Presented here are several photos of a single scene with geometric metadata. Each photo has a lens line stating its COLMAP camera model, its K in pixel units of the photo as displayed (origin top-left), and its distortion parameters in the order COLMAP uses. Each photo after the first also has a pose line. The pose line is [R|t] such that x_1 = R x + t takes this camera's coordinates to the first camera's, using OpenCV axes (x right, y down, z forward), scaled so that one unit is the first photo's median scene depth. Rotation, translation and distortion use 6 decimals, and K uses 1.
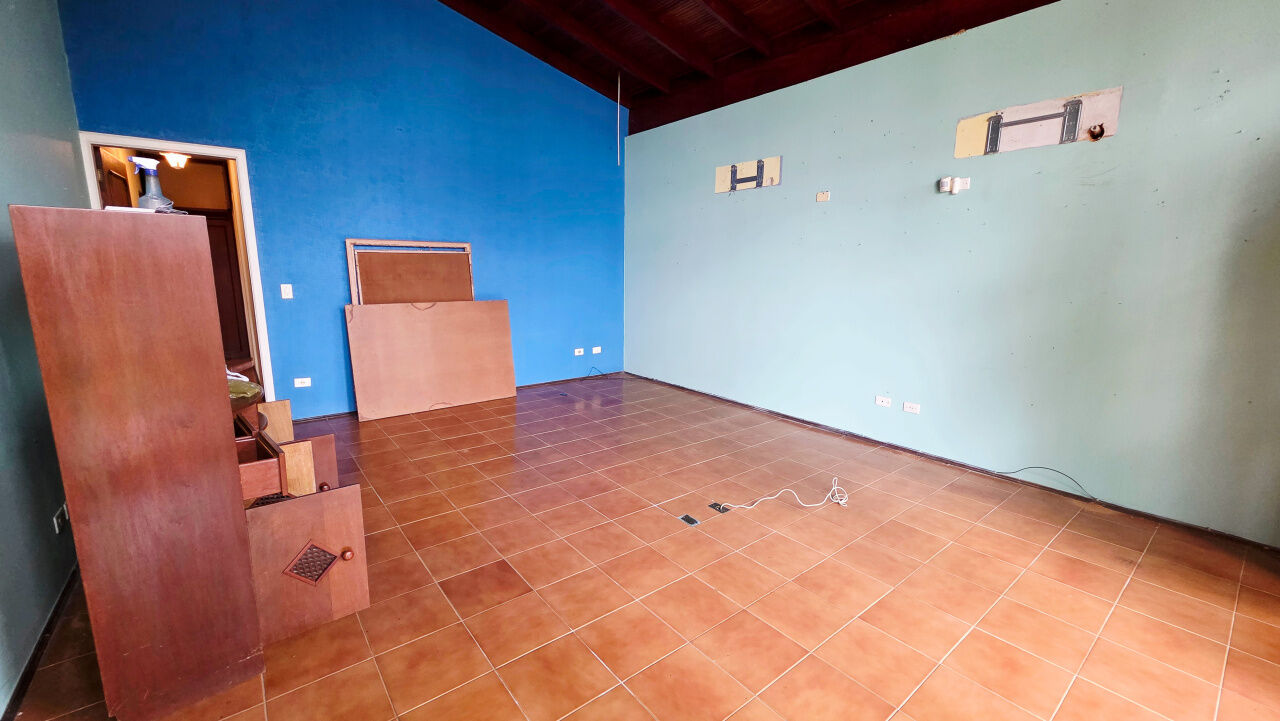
lens RADIAL K [[511.2, 0, 659.7], [0, 511.2, 356.0], [0, 0, 1]] dist [0.001230, -0.000667]
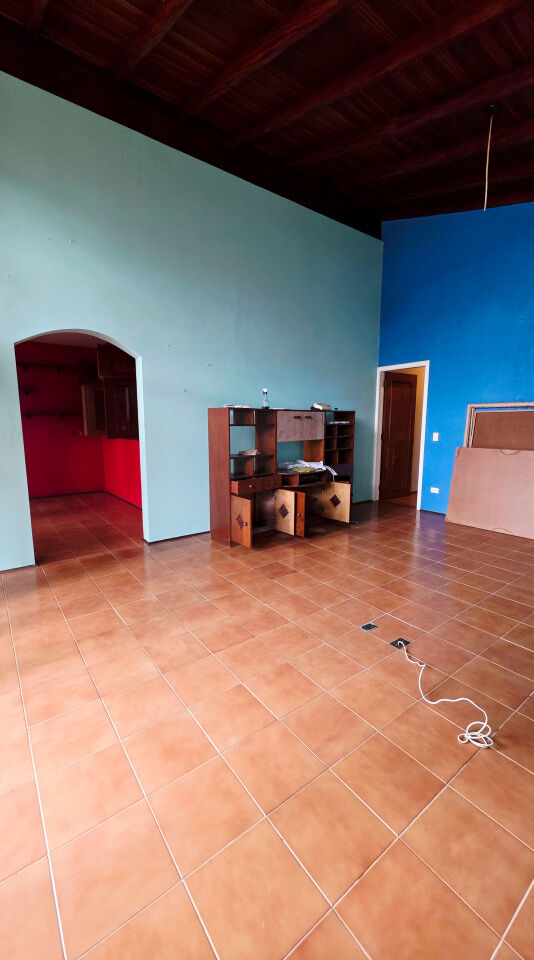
lens RADIAL K [[402.1, 0, 265.0], [0, 402.1, 476.9], [0, 0, 1]] dist [0.000577, -0.000110]
pose [[-0.062198, 0.127336, -0.989907, 0.675518], [-0.170991, 0.975804, 0.136266, -0.079906], [0.983307, 0.177741, -0.038920, 0.507171]]
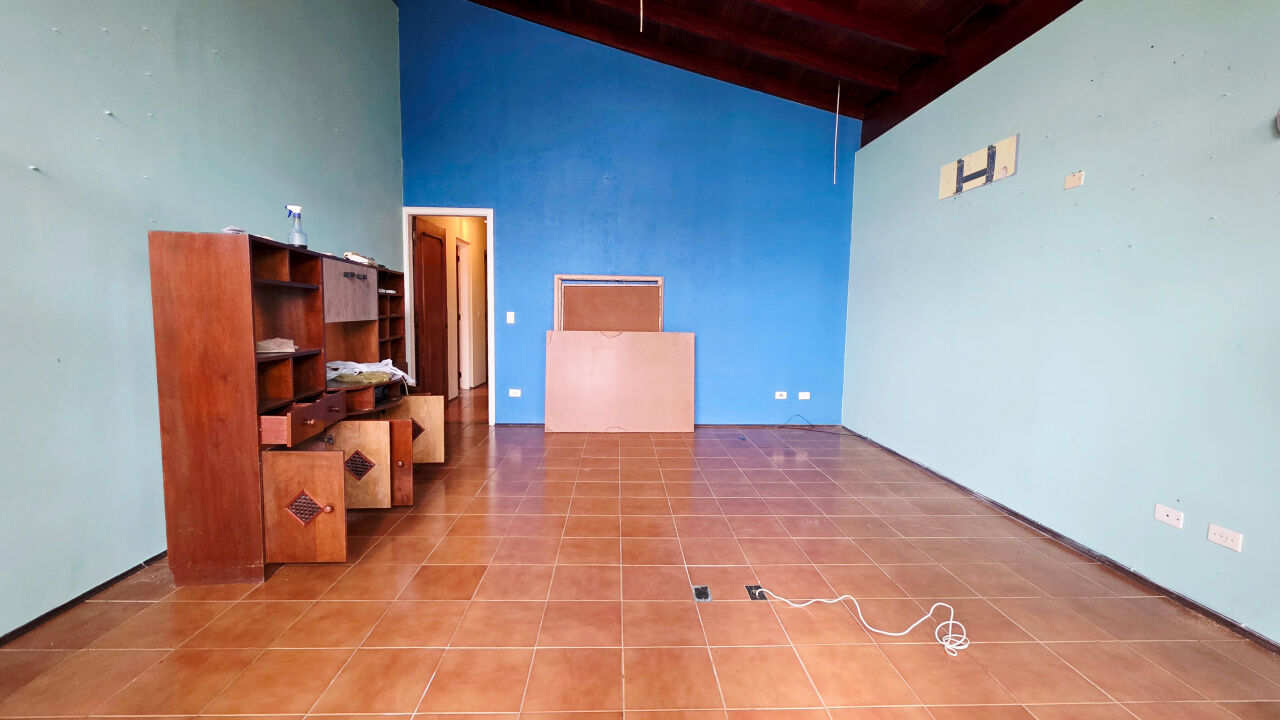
lens RADIAL K [[536.1, 0, 657.2], [0, 536.1, 359.0], [0, 0, 1]] dist [0.000577, -0.000110]
pose [[0.804606, 0.050727, -0.591638, 0.327955], [-0.107555, 0.992314, -0.061190, 0.014190], [0.583987, 0.112867, 0.803878, 0.176239]]
